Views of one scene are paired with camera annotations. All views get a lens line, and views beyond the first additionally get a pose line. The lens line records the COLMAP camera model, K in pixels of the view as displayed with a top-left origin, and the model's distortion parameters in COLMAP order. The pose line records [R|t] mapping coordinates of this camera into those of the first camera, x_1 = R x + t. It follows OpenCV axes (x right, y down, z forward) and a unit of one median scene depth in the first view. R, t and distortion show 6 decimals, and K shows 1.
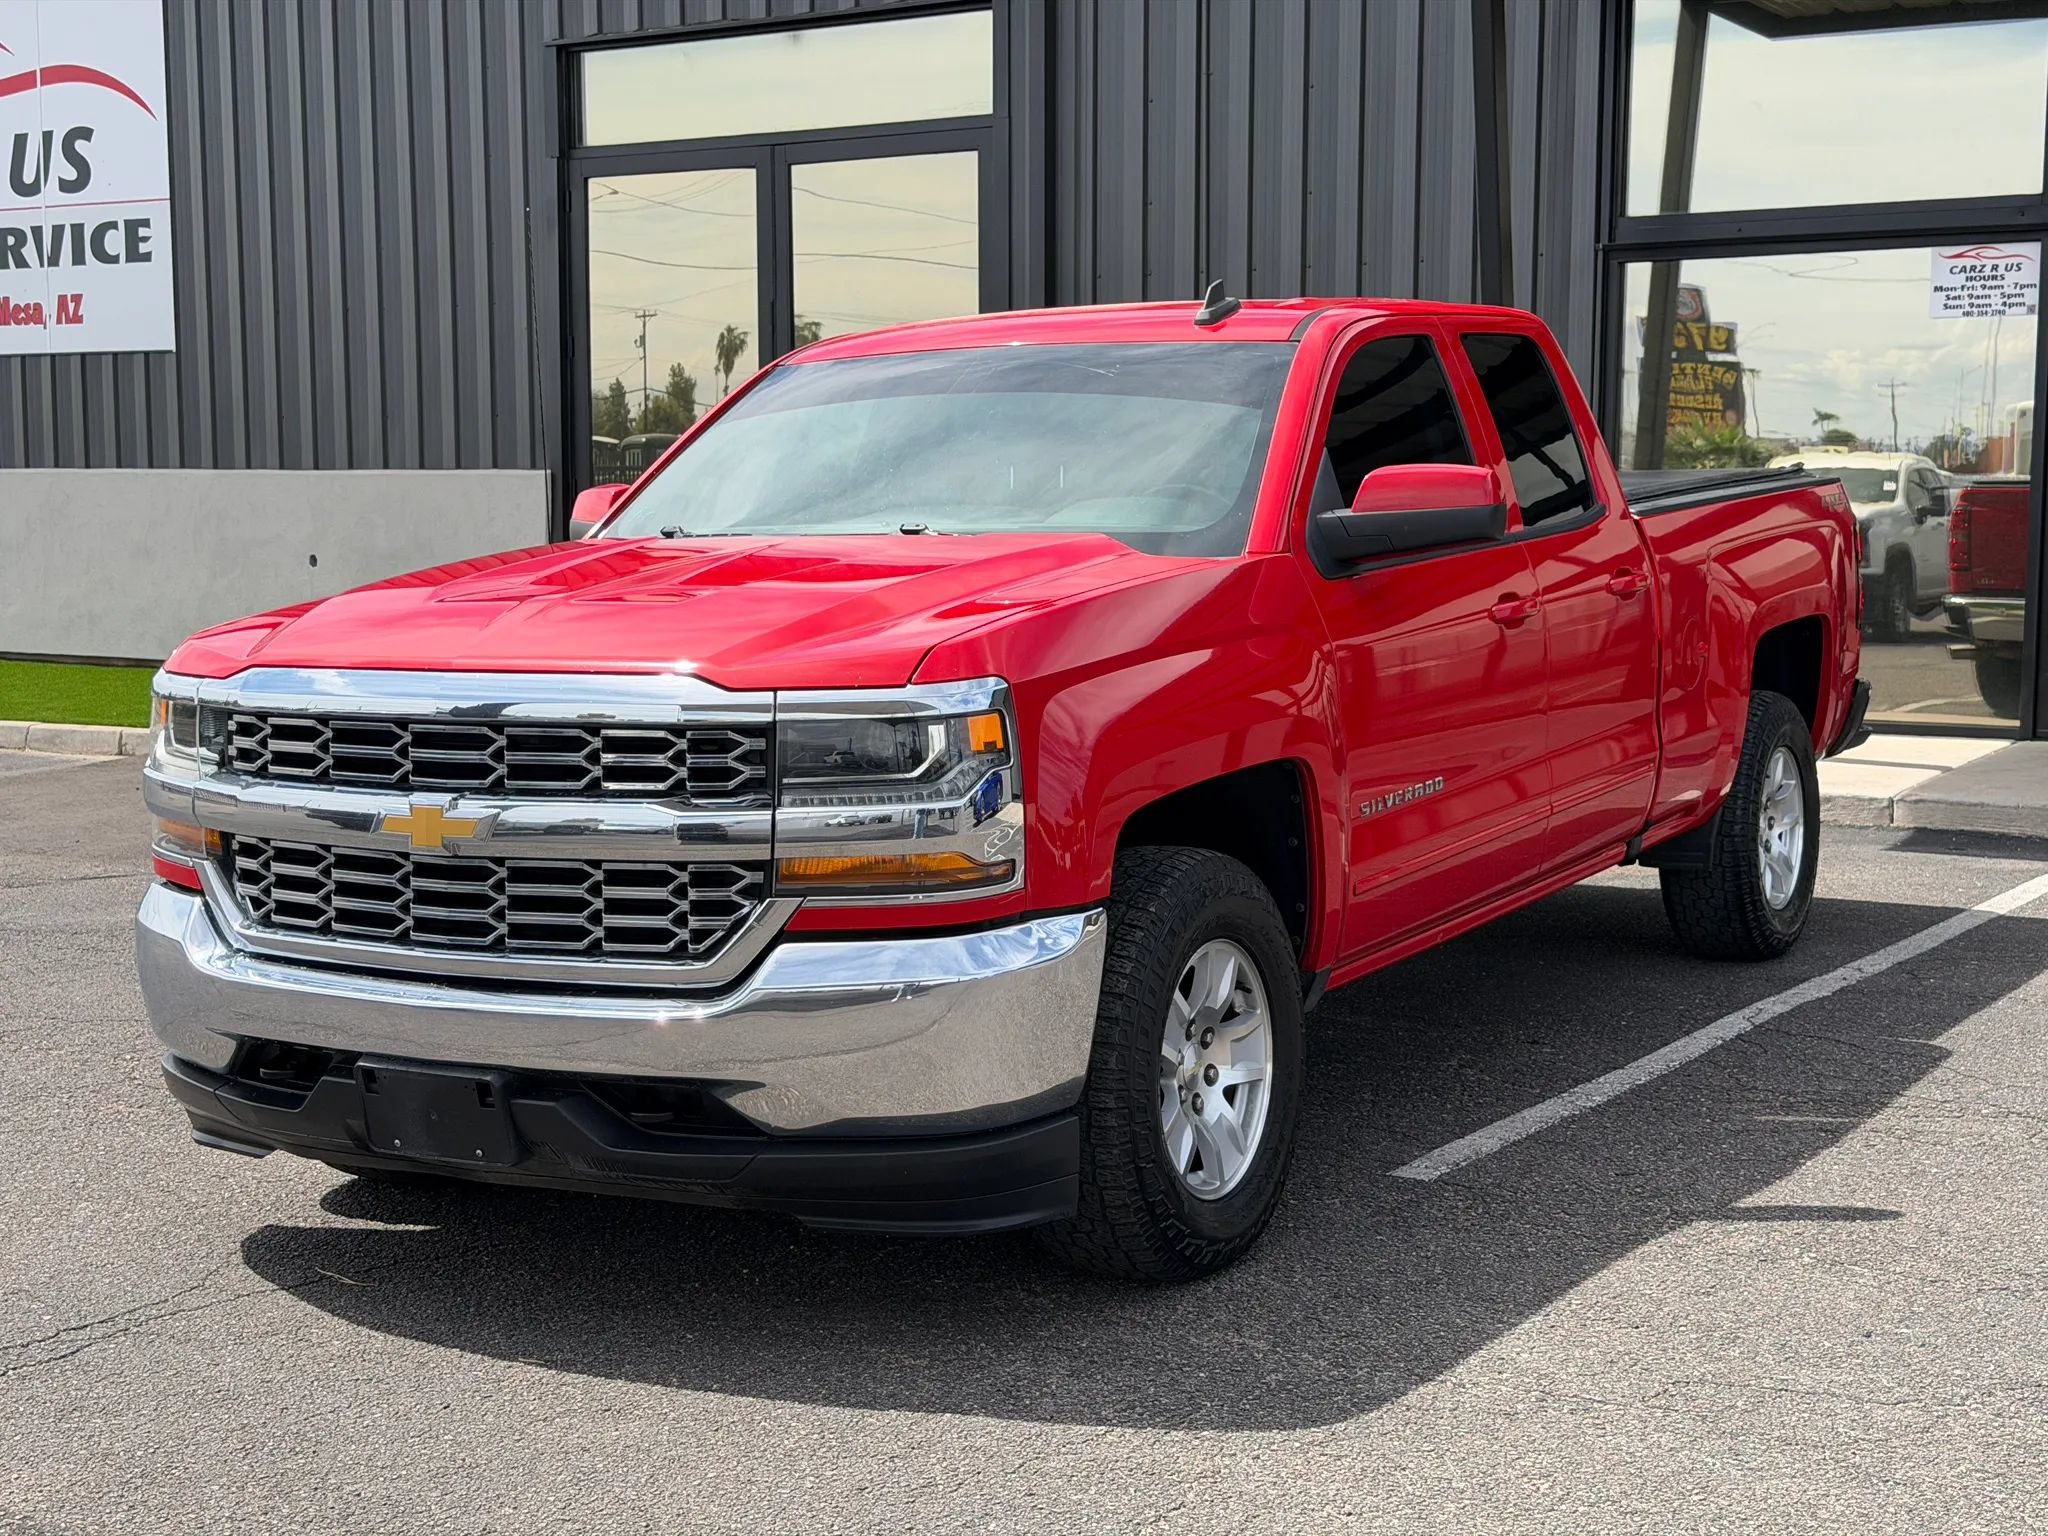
lens RADIAL K [[2770.1, 0, 1035.6], [0, 2770.1, 765.4], [0, 0, 1]] dist [0.096996, 0.000000]
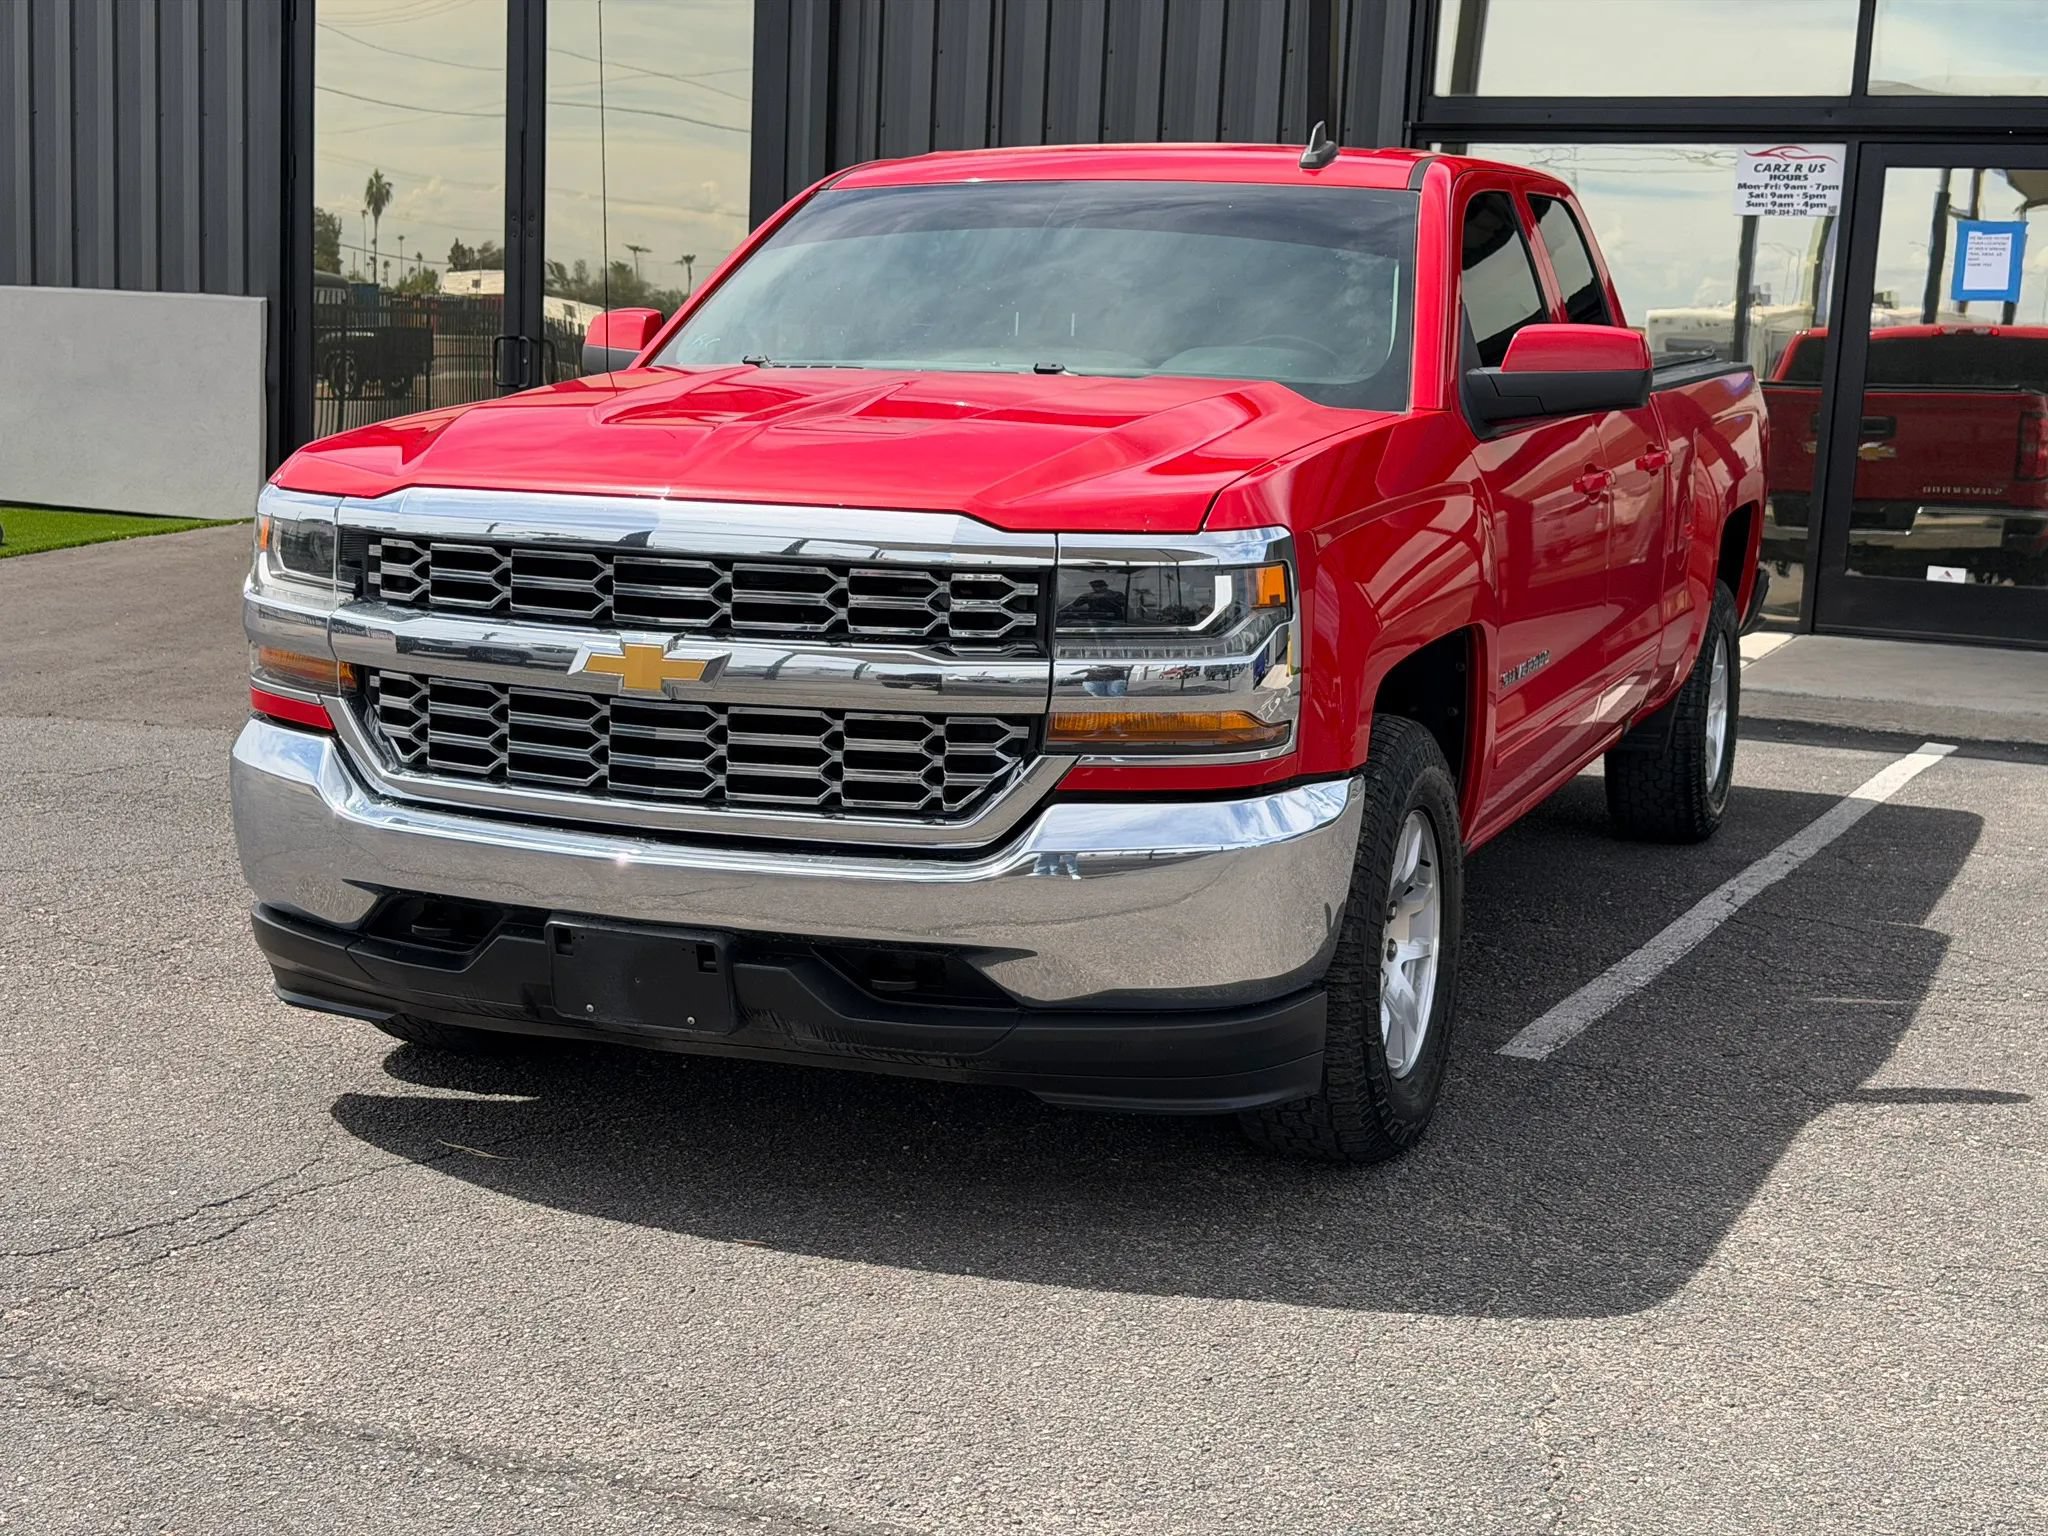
lens RADIAL K [[2770.1, 0, 1008.8], [0, 2770.1, 775.1], [0, 0, 1]] dist [0.096996, 0.000000]
pose [[0.988938, 0.024655, 0.146266, -0.220248], [-0.031834, 0.998390, 0.046948, 0.009980], [-0.144873, -0.051085, 0.988131, 0.070071]]
